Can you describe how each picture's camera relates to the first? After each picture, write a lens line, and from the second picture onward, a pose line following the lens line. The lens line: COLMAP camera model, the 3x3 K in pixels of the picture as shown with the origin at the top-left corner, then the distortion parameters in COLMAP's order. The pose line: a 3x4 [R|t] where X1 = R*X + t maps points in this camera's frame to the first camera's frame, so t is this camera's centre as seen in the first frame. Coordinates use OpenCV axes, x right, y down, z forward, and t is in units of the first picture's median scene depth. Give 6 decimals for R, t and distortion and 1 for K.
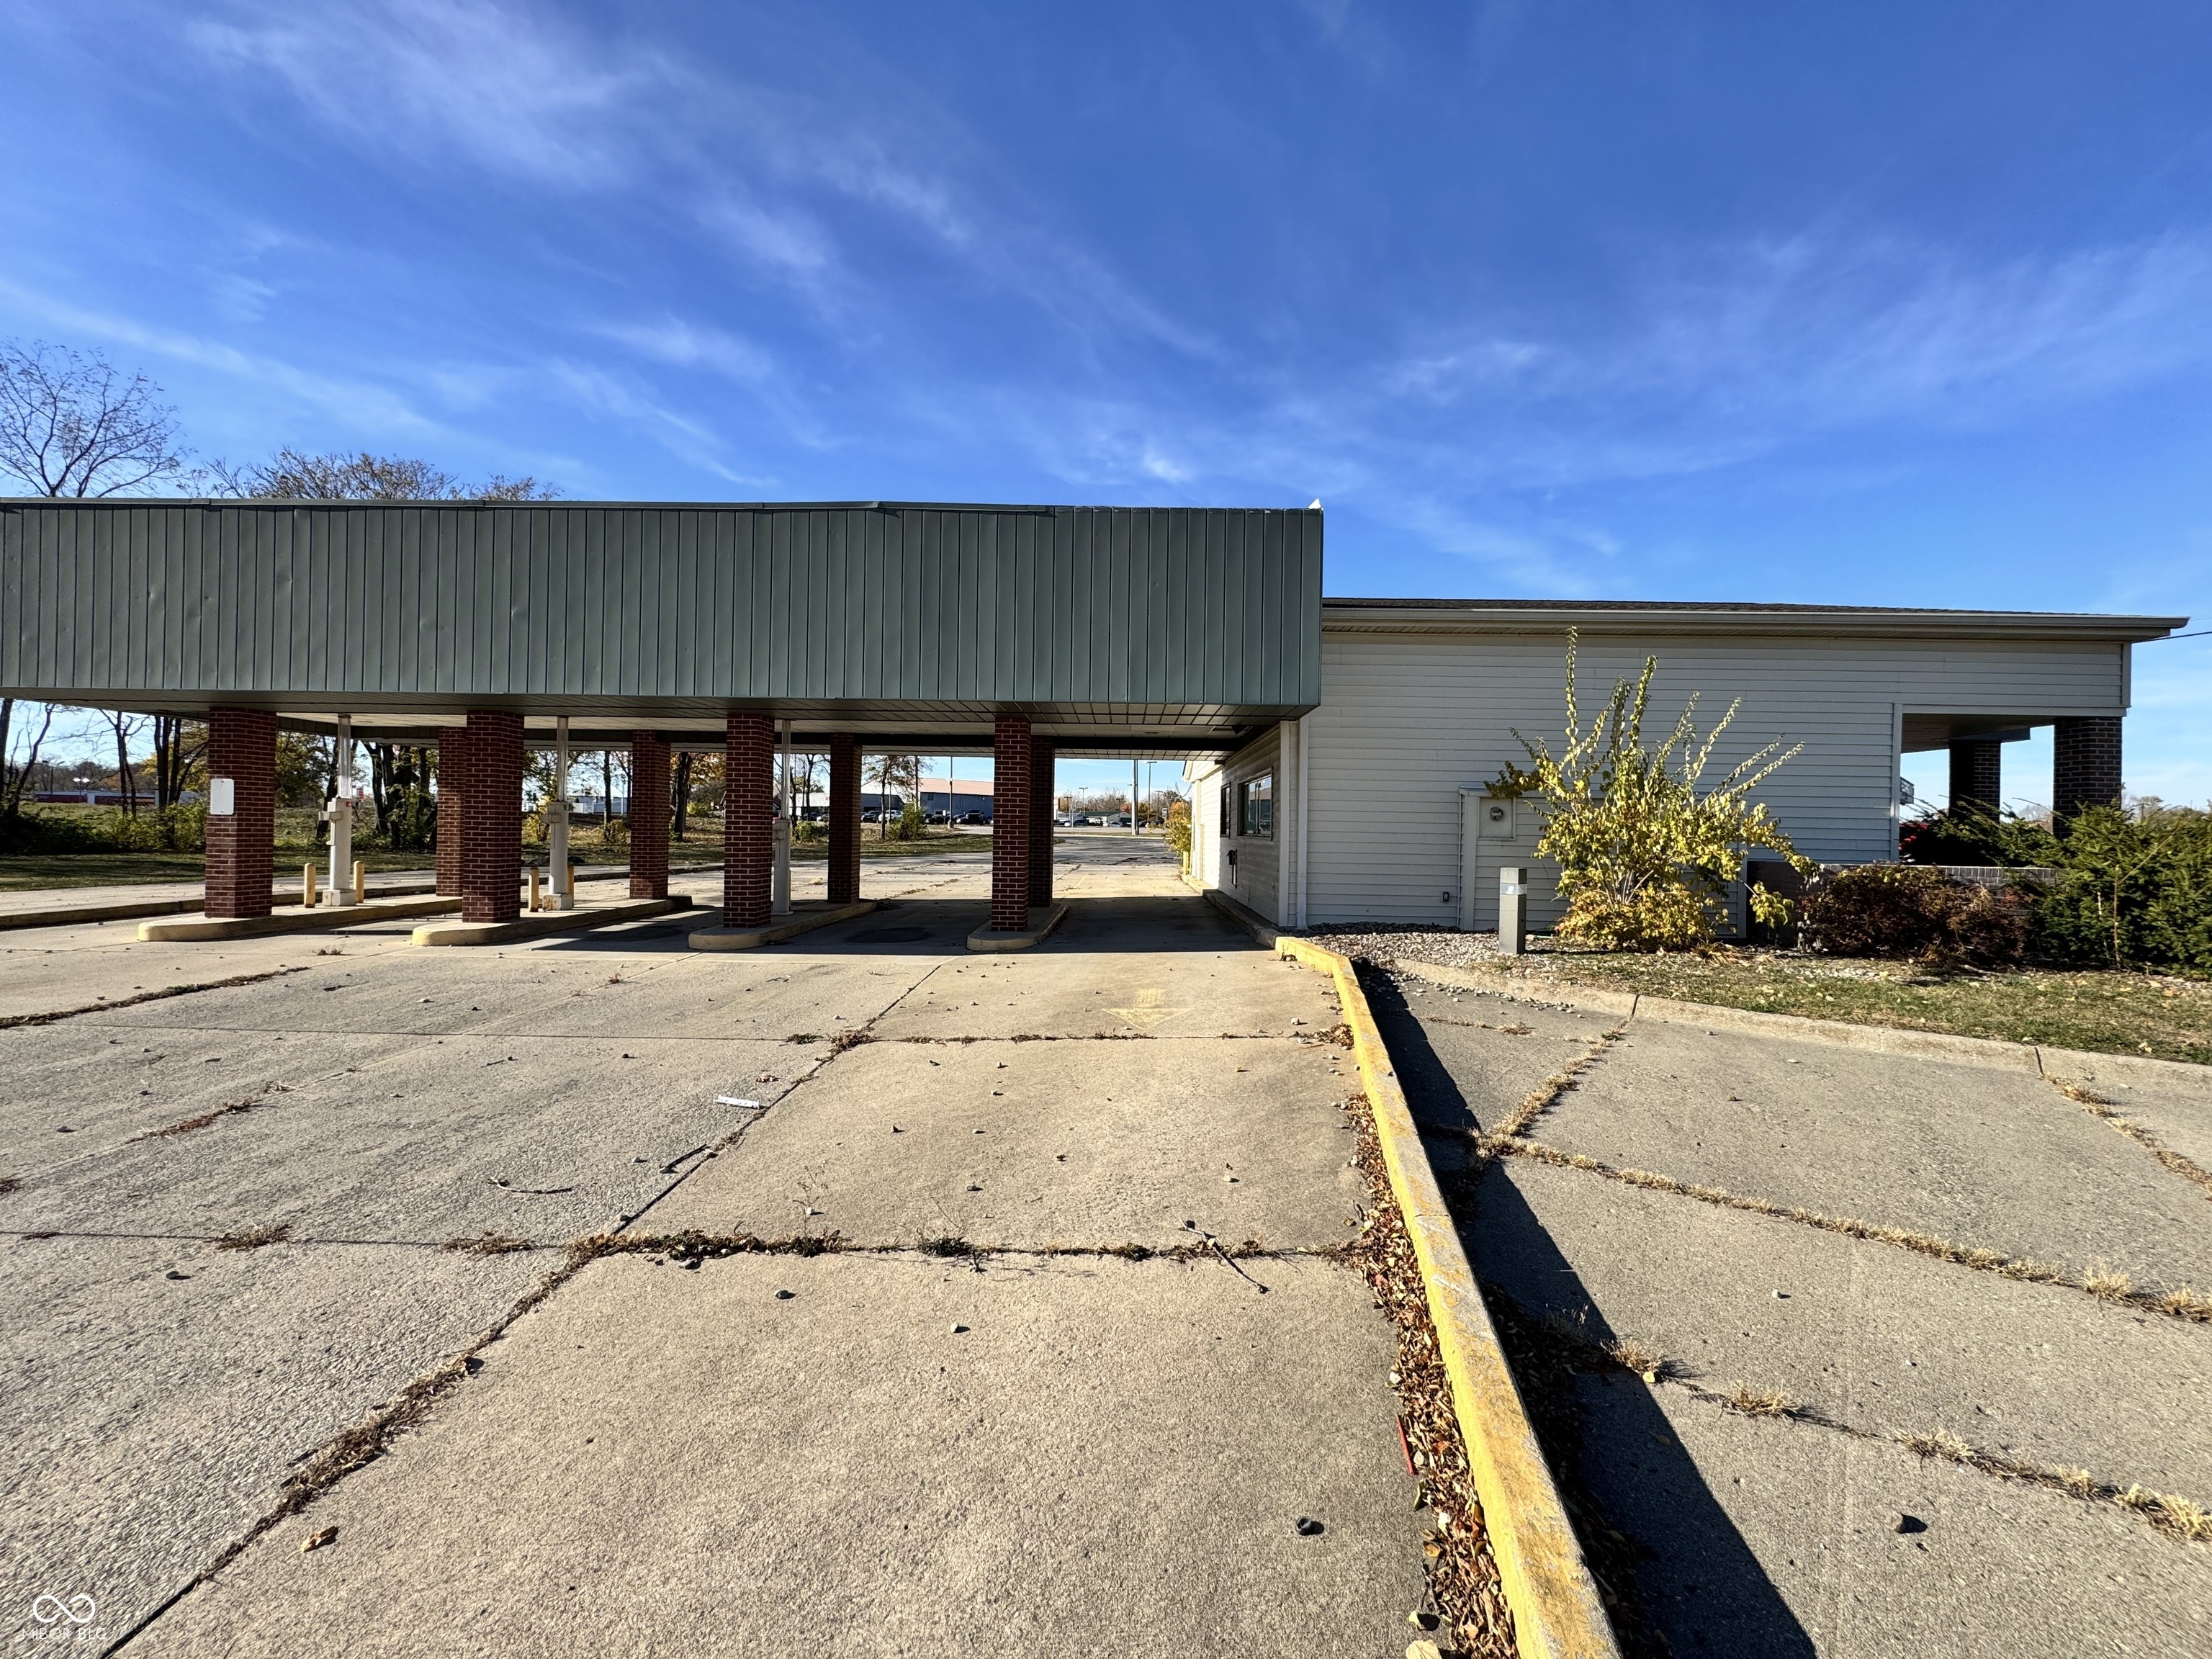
lens RADIAL K [[878.6, 0, 1099.3], [0, 878.6, 823.7], [0, 0, 1]] dist [-0.003874, 0.000397]
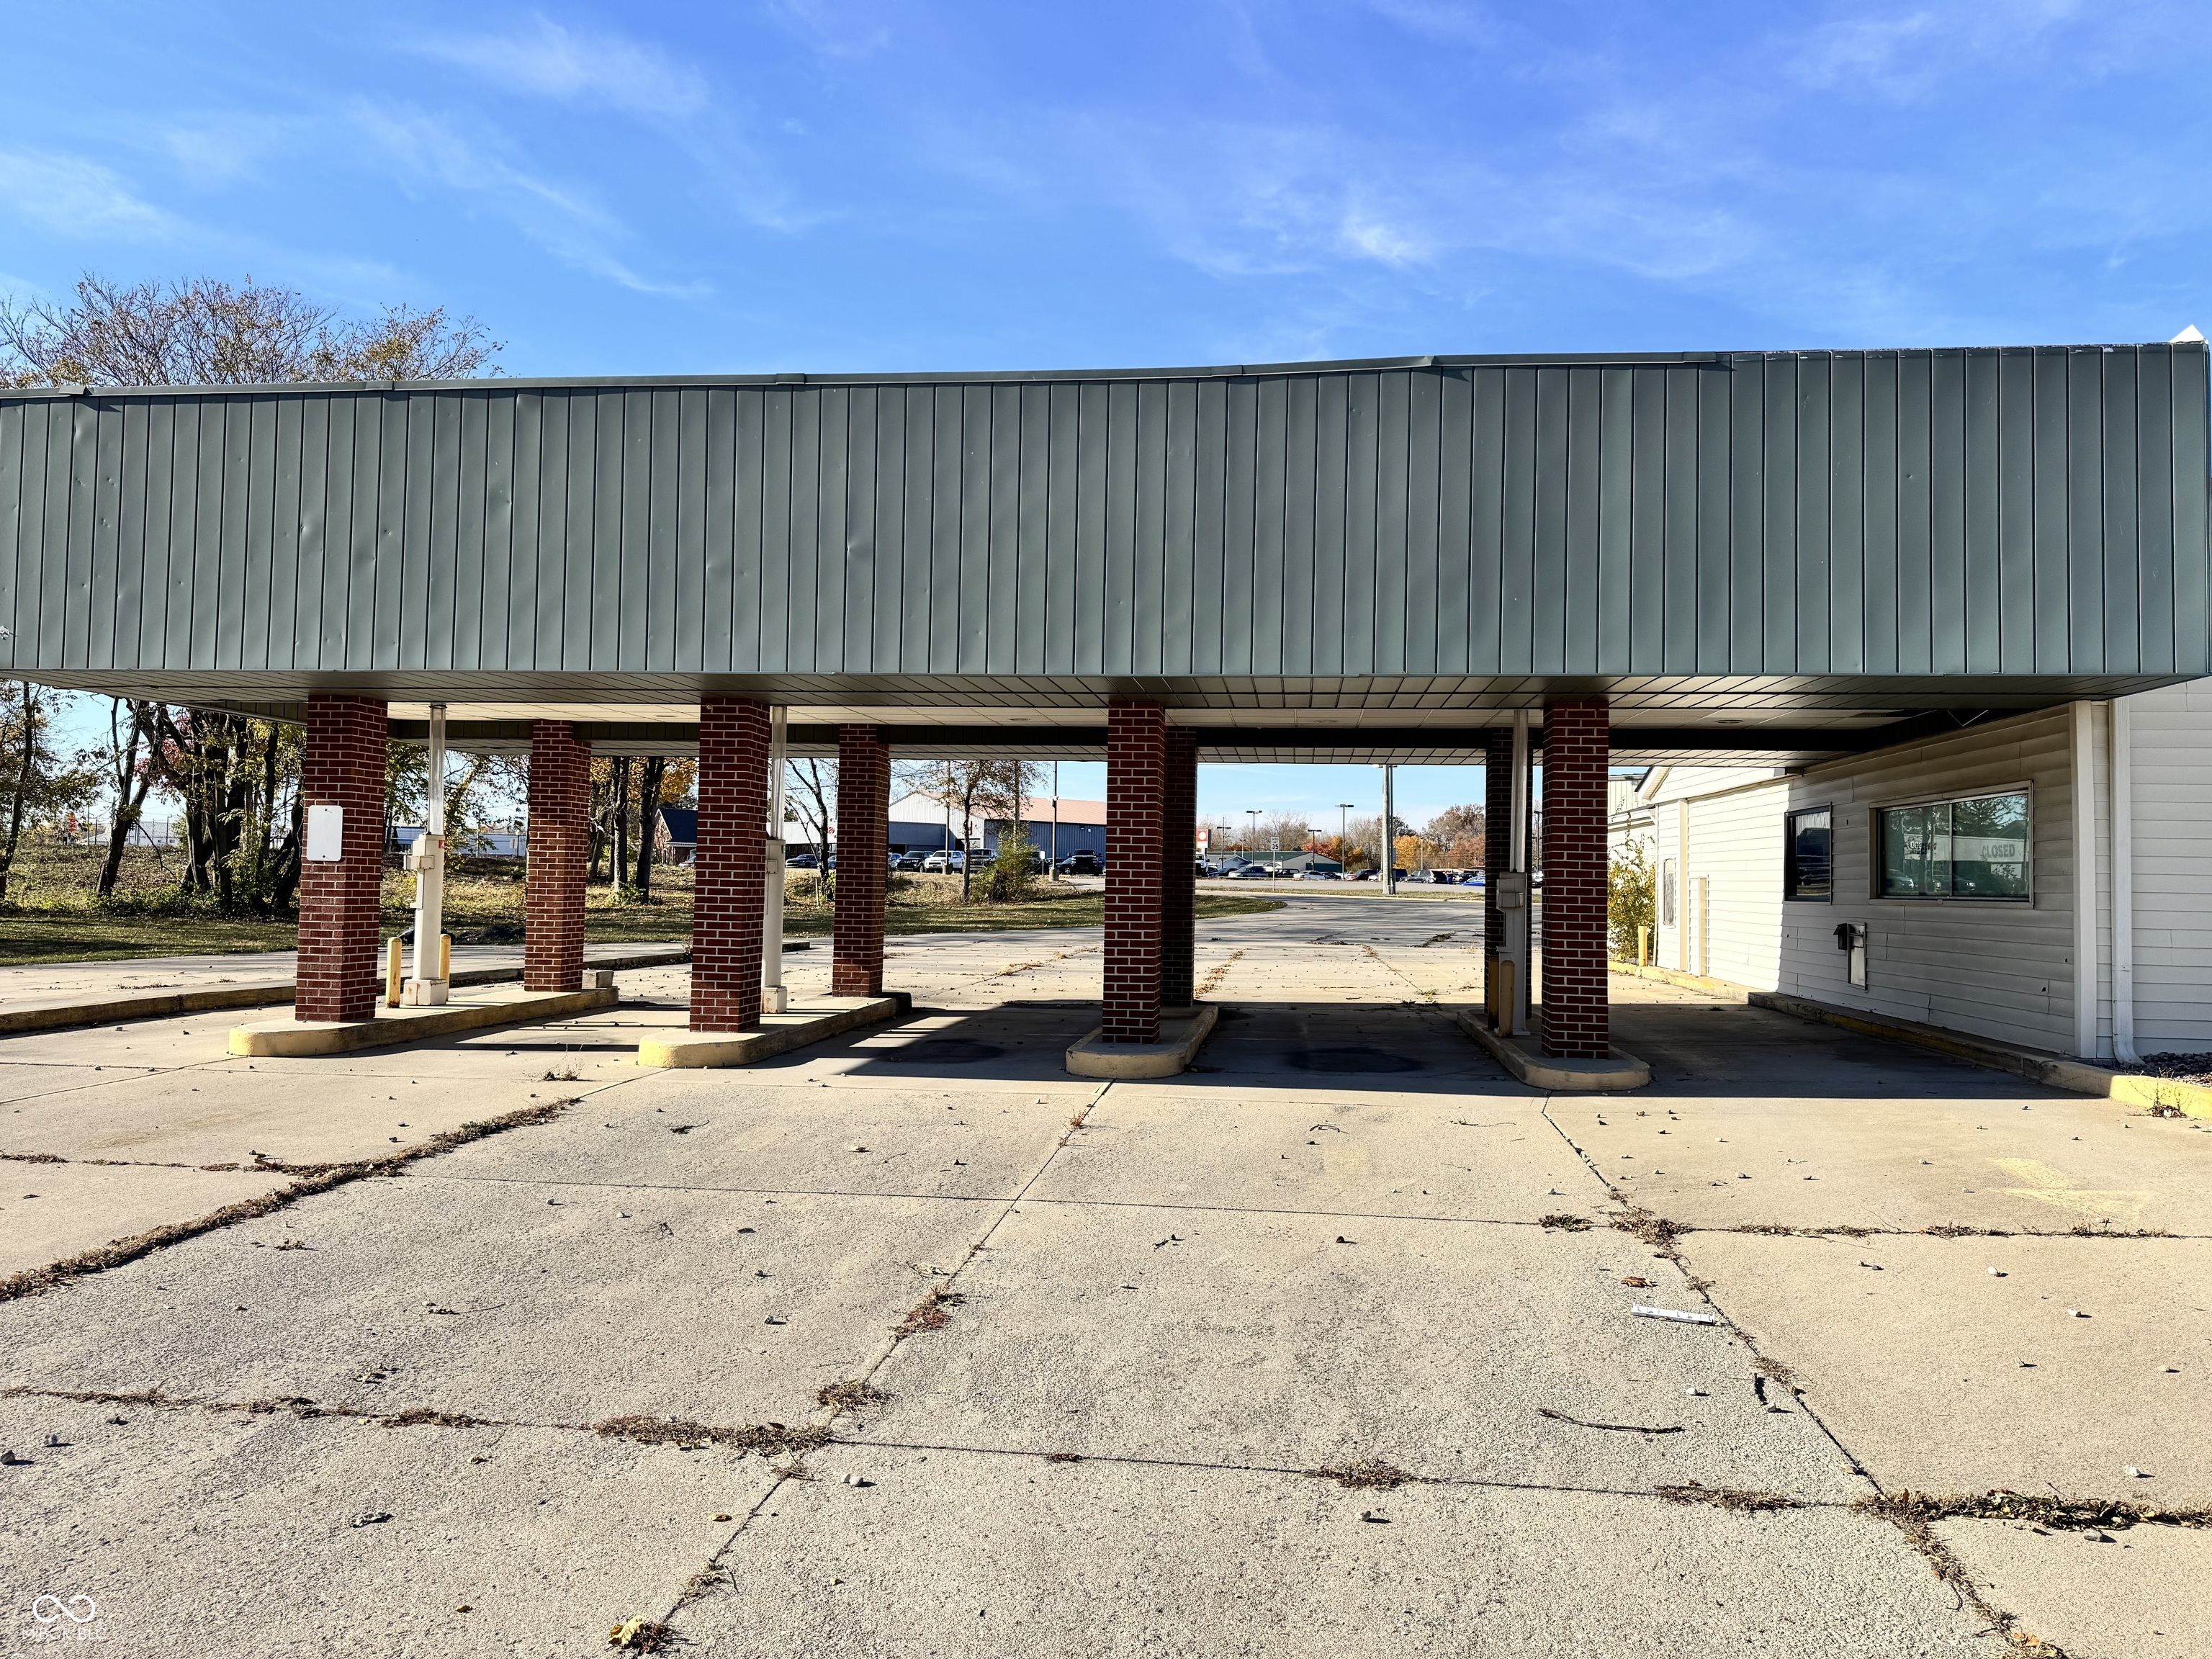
lens RADIAL K [[1549.5, 0, 1088.2], [0, 1549.5, 836.8], [0, 0, 1]] dist [0.027968, -0.025470]
pose [[0.994523, -0.000215, -0.104515, -0.146264], [-0.002146, 0.999745, -0.022473, -0.001706], [0.104493, 0.022574, 0.994269, -0.039636]]
